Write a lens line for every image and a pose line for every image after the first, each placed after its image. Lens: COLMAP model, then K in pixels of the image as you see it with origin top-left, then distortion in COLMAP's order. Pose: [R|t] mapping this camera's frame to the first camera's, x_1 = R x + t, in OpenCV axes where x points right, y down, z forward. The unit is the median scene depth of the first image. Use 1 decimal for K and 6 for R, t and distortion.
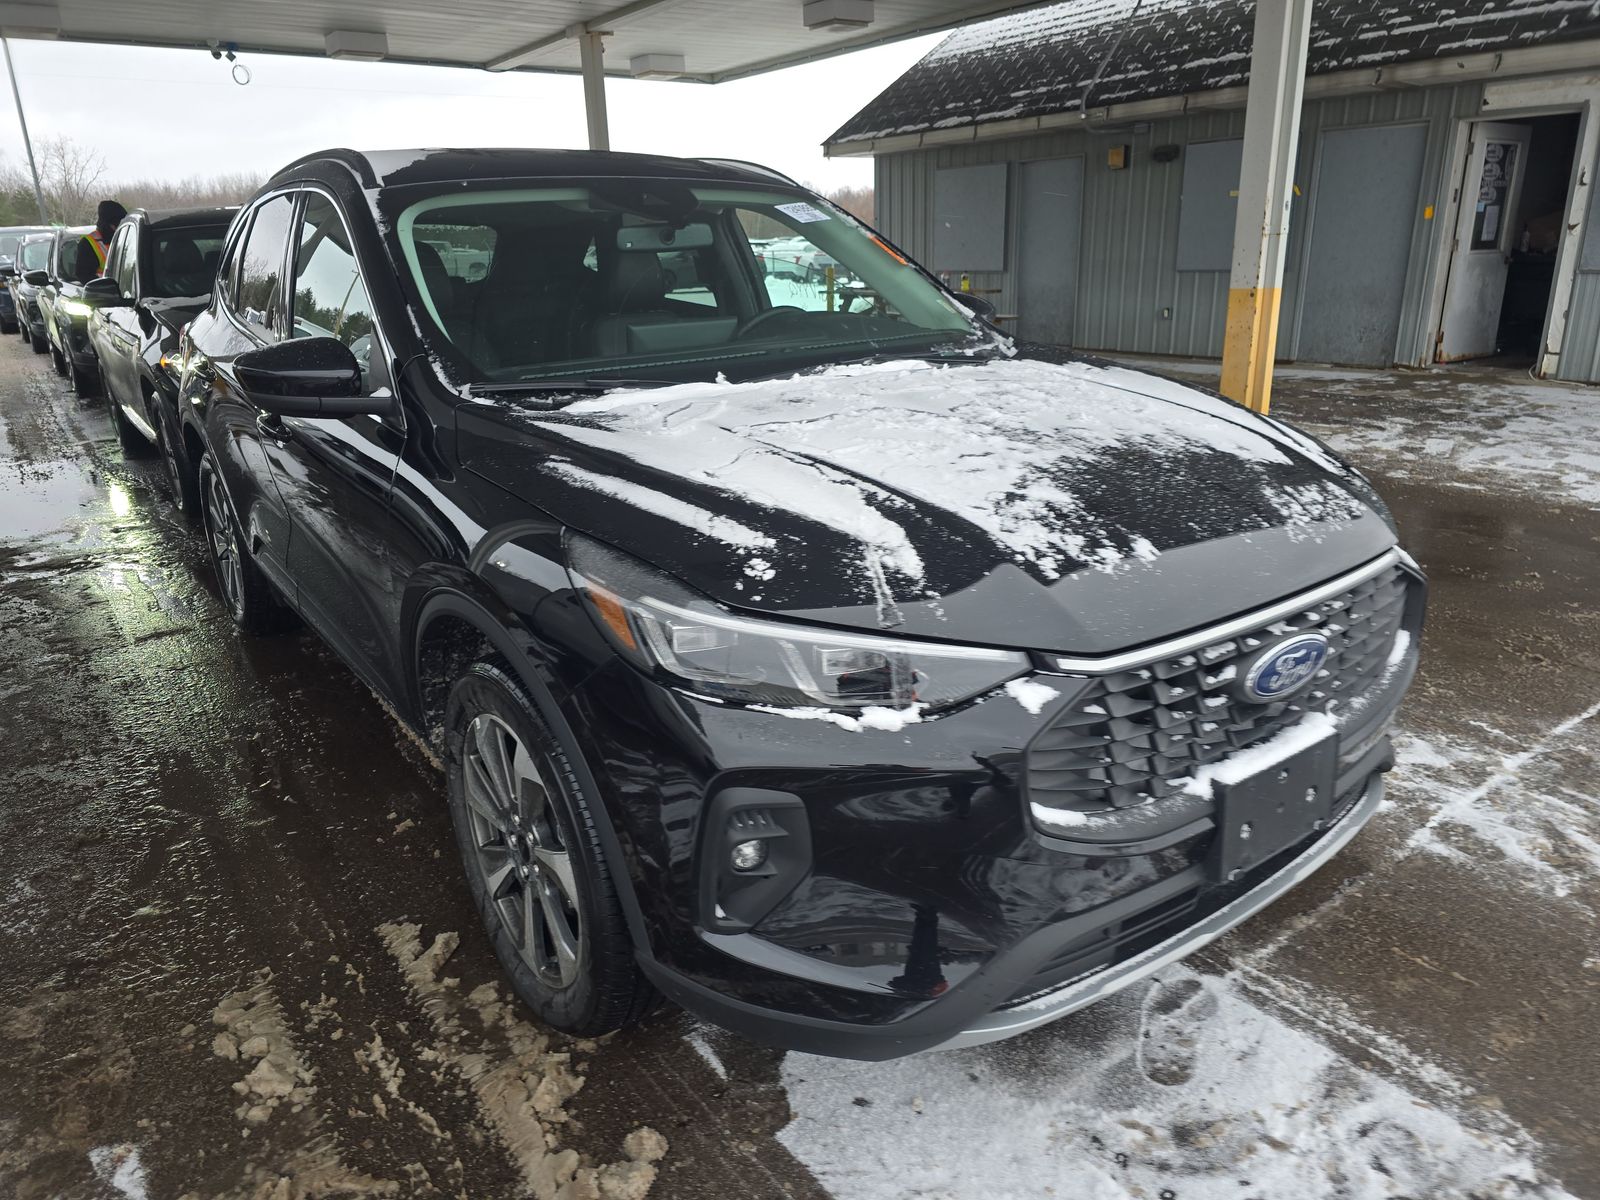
lens RADIAL K [[1039.5, 0, 786.1], [0, 1039.5, 604.0], [0, 0, 1]] dist [0.046606, -0.039686]
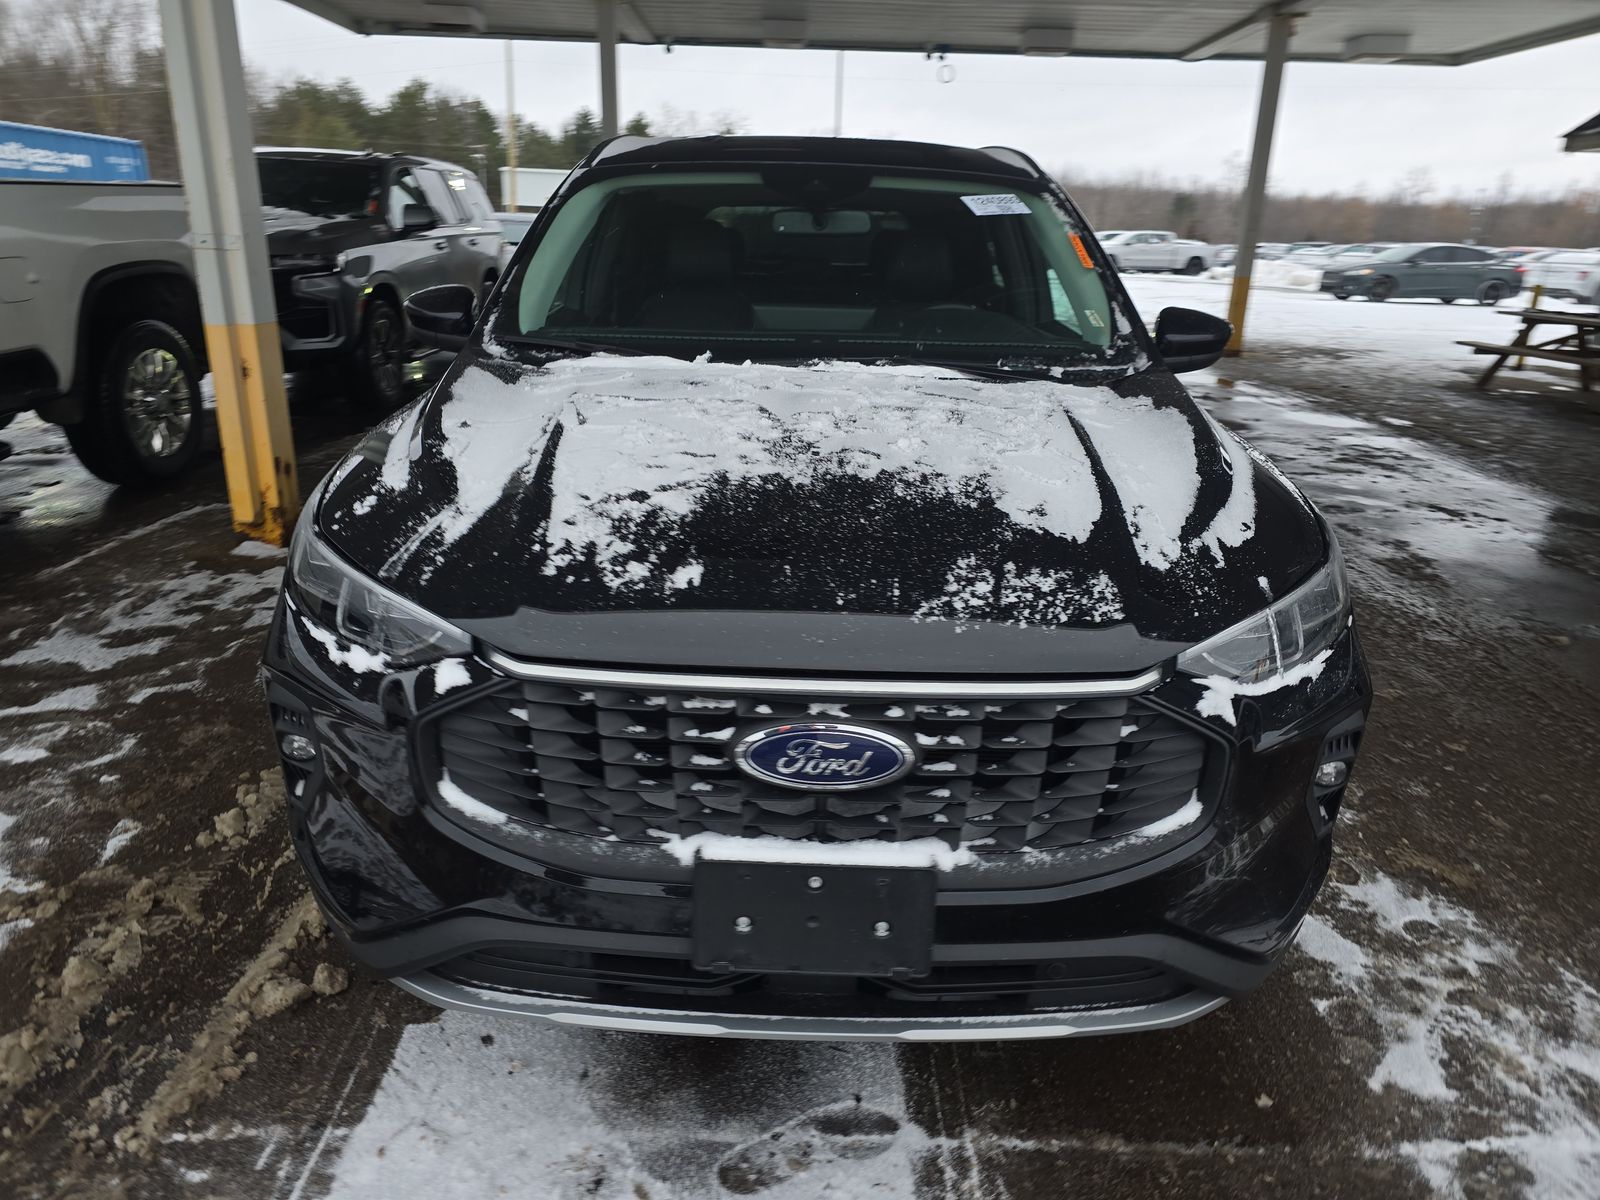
lens RADIAL K [[1039.5, 0, 798.0], [0, 1039.5, 592.2], [0, 0, 1]] dist [0.046606, -0.039686]
pose [[0.806878, 0.239735, -0.539884, 0.823773], [-0.241553, 0.967945, 0.068805, -0.111736], [0.539073, 0.074894, 0.838922, 0.267128]]
